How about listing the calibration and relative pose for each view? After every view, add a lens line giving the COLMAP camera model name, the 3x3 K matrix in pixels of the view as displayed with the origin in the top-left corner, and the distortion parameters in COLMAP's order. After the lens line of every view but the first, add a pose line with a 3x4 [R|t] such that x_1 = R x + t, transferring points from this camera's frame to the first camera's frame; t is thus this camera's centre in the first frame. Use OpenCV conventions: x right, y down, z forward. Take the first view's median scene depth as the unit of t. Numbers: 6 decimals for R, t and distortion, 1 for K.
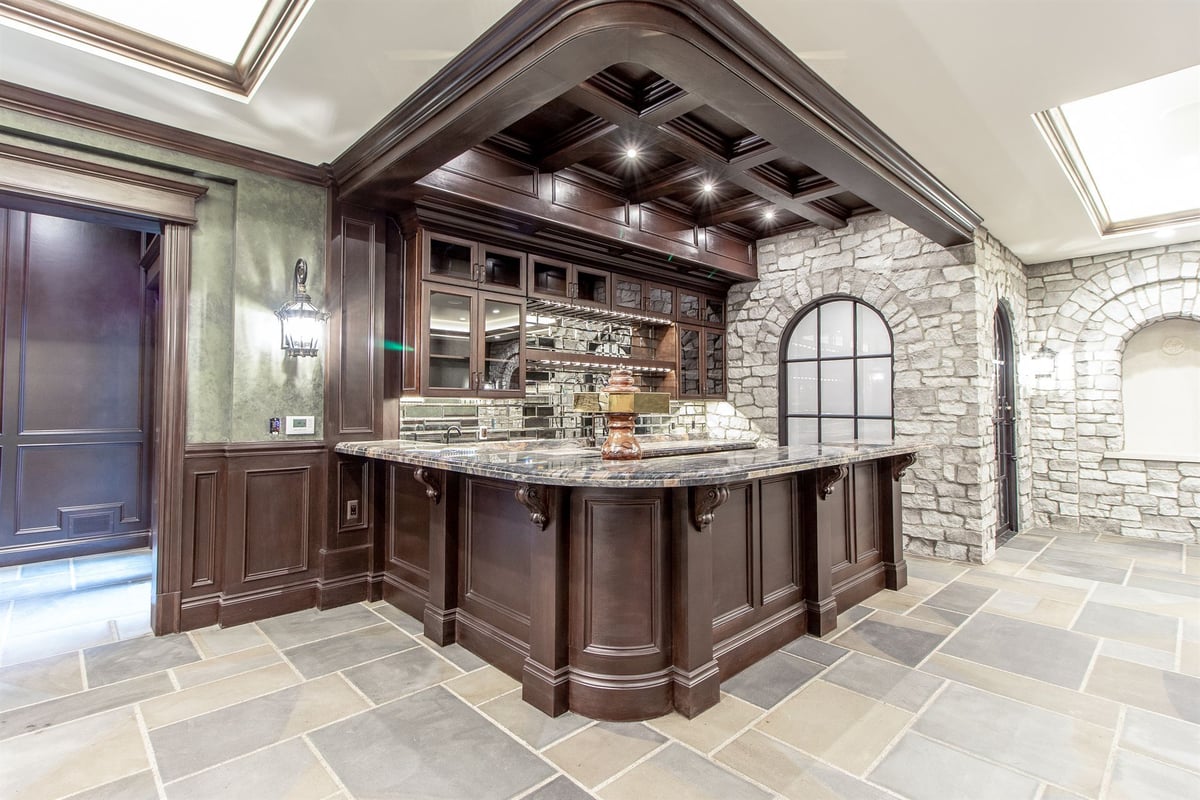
lens RADIAL K [[566.3, 0, 600.0], [0, 566.3, 400.0], [0, 0, 1]] dist [-0.004914, -0.000779]
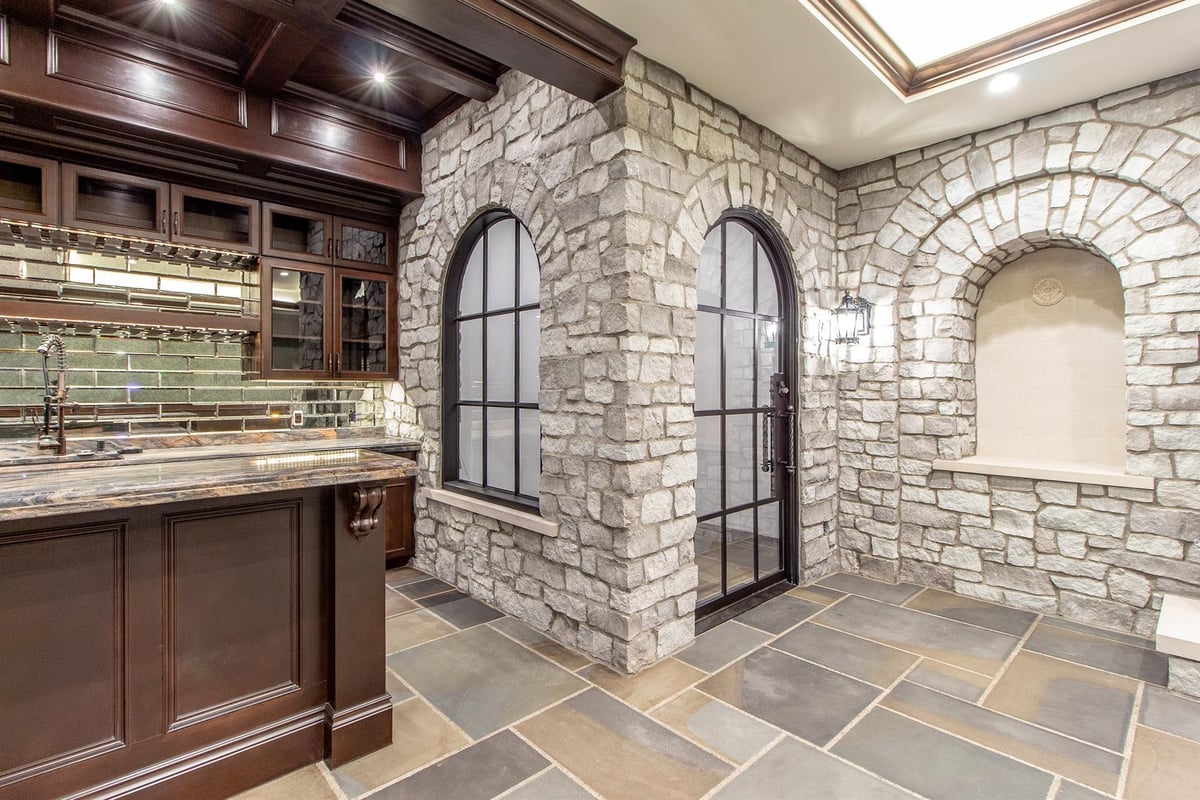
lens RADIAL K [[566.3, 0, 600.0], [0, 566.3, 400.0], [0, 0, 1]] dist [-0.004914, -0.000779]
pose [[0.999973, -0.001133, -0.007277, 0.535951], [0.001348, 0.999560, 0.029633, 0.005672], [0.007240, -0.029642, 0.999534, 0.372943]]
